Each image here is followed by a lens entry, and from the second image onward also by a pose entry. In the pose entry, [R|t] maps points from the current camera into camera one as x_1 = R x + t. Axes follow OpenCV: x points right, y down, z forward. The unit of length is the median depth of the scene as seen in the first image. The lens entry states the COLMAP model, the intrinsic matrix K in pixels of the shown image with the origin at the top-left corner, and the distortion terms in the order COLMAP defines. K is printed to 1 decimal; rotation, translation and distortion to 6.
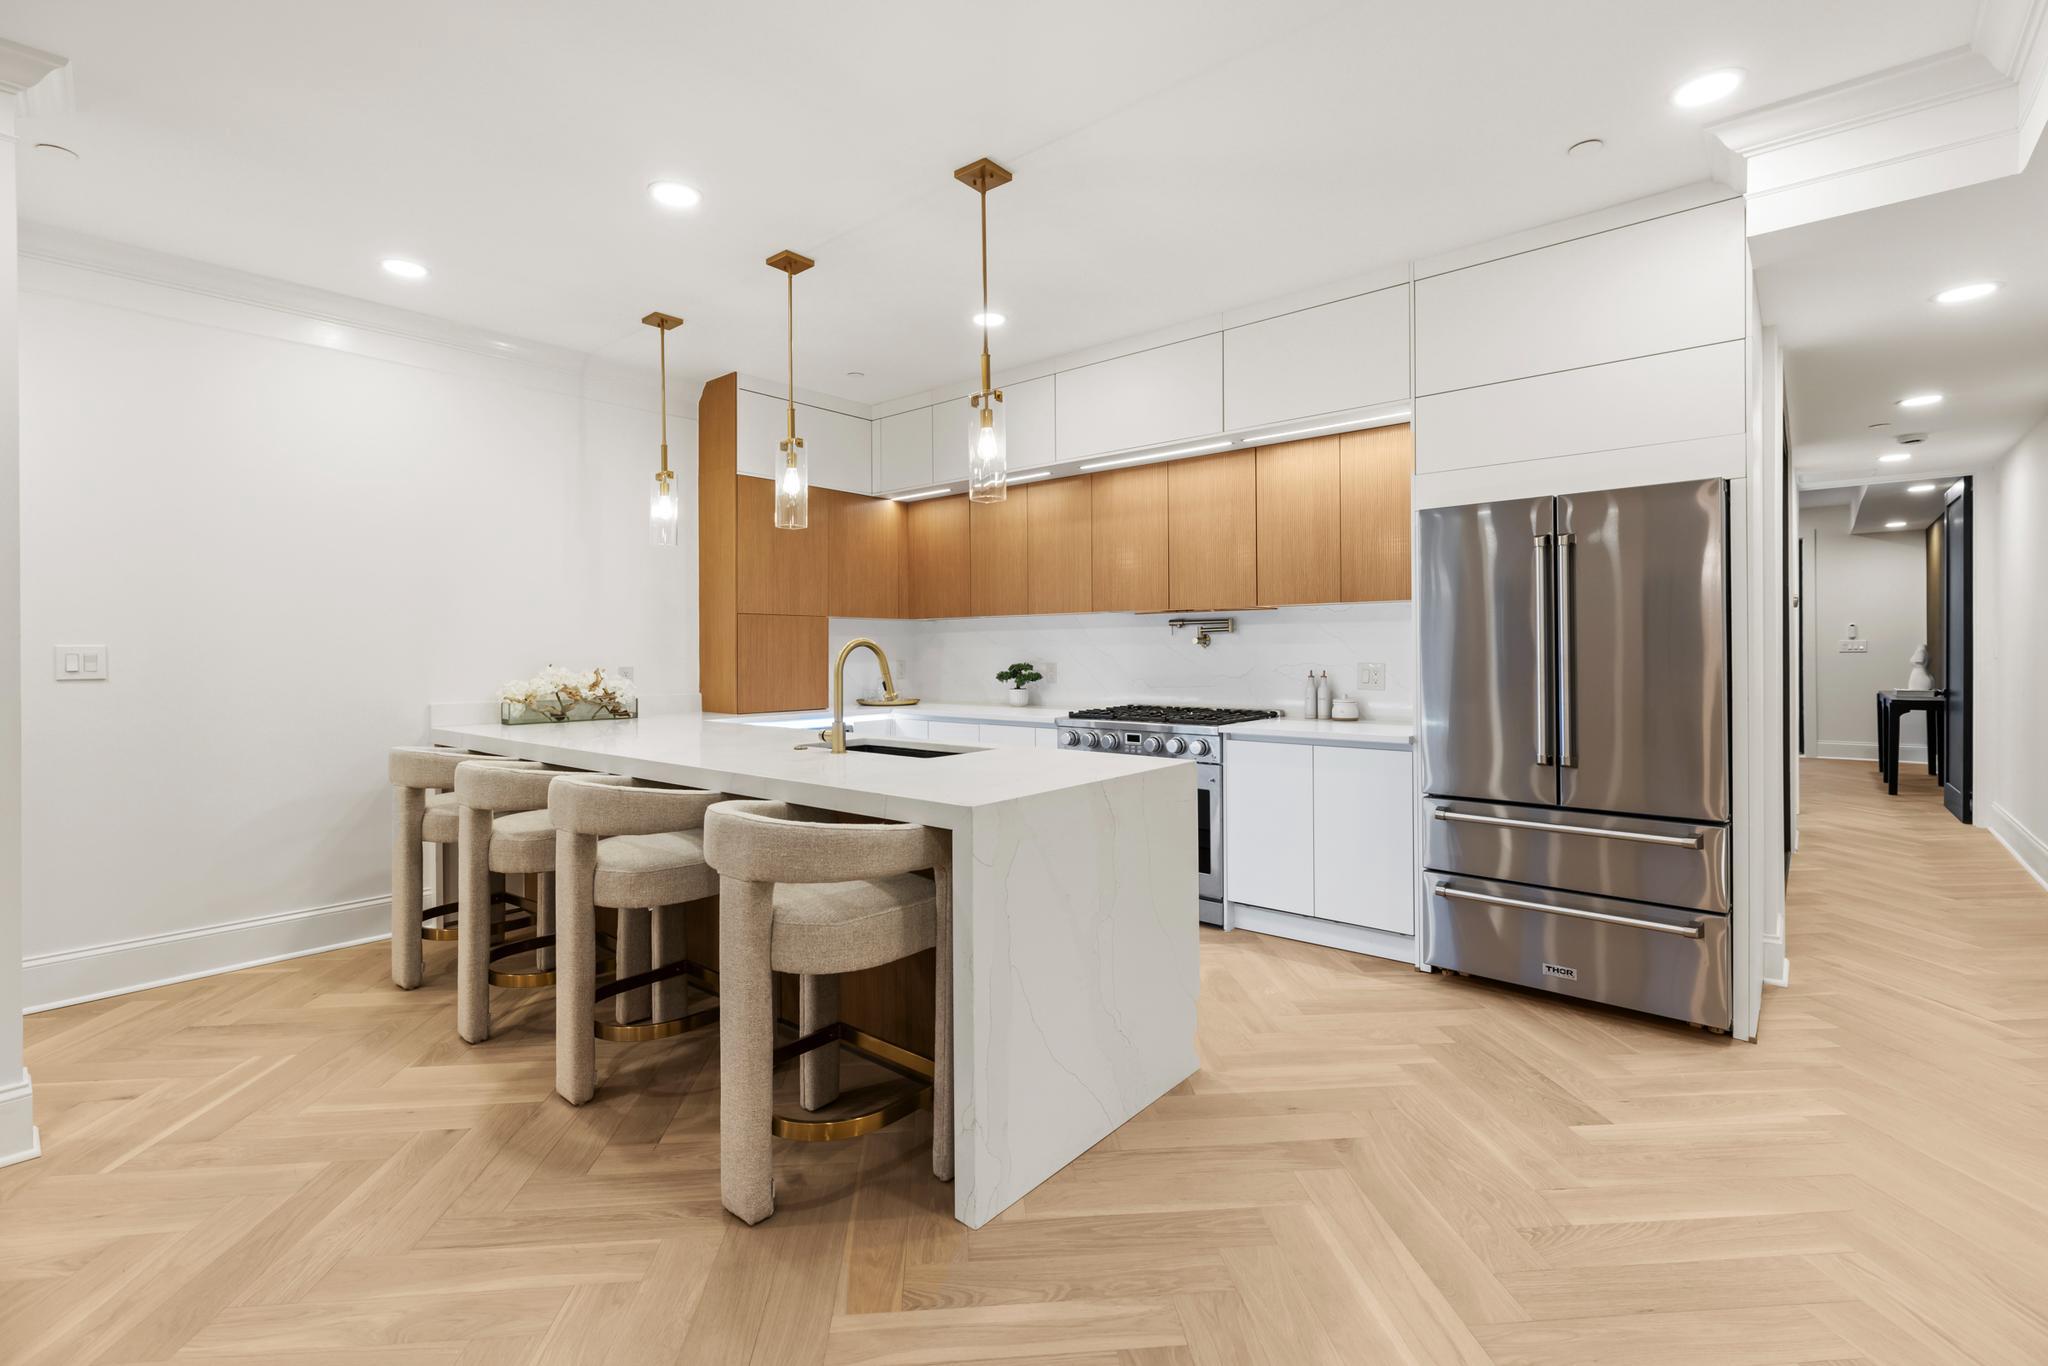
lens RADIAL K [[916.2, 0, 1021.1], [0, 916.2, 651.0], [0, 0, 1]] dist [0.004470, 0.000477]
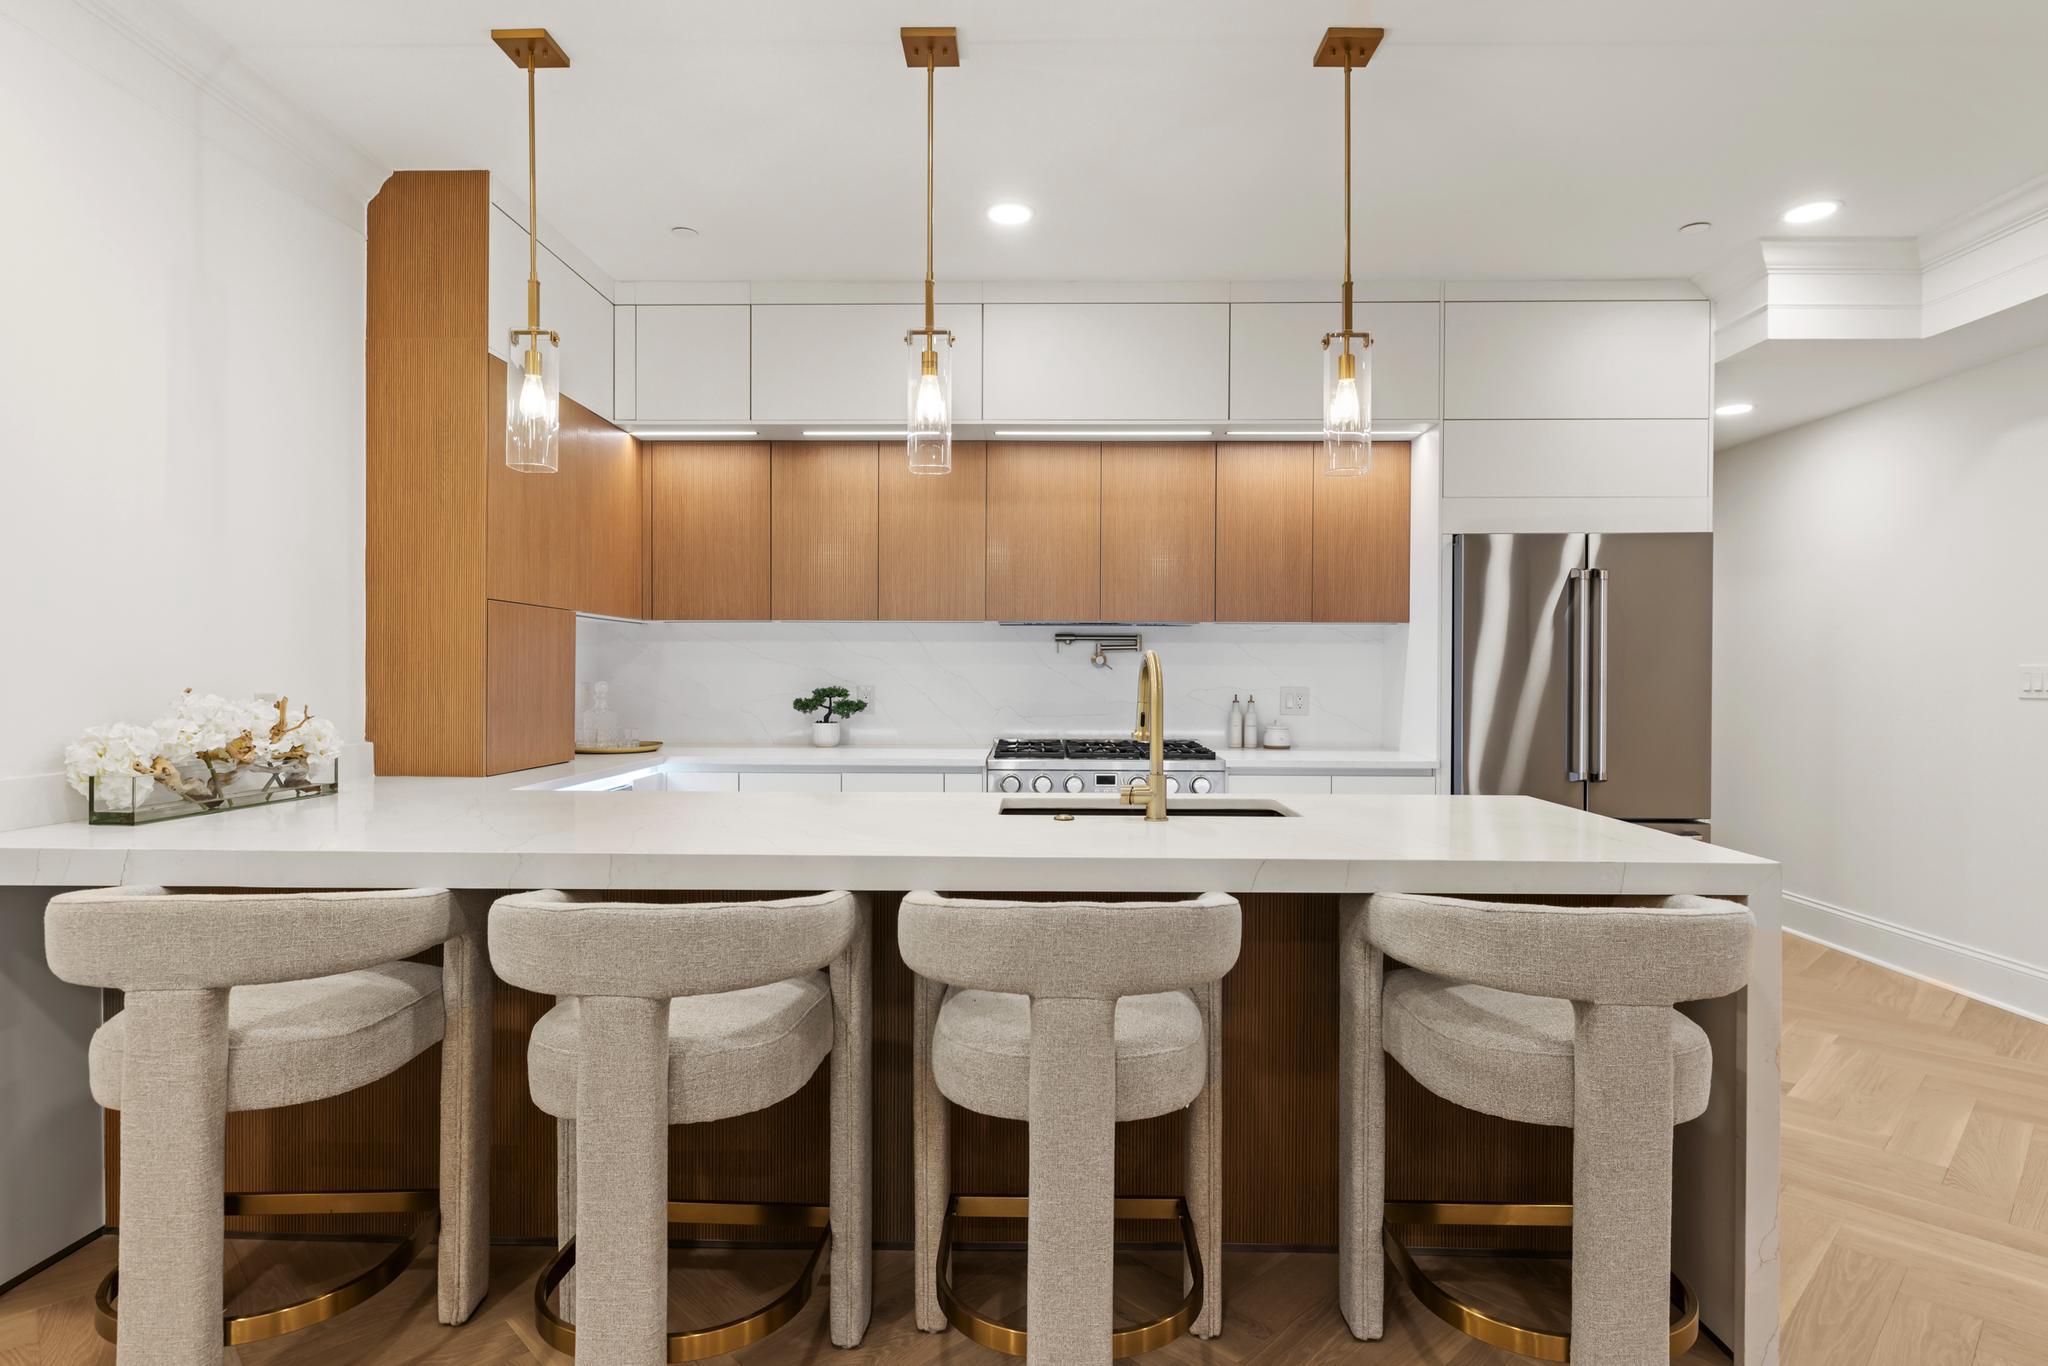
lens RADIAL K [[1082.5, 0, 1011.4], [0, 1082.5, 678.9], [0, 0, 1]] dist [0.001456, 0.001260]
pose [[0.775383, 0.005438, 0.631468, -0.527209], [-0.008339, 0.999964, 0.001629, 0.005184], [-0.631436, -0.006529, 0.775401, 0.303217]]
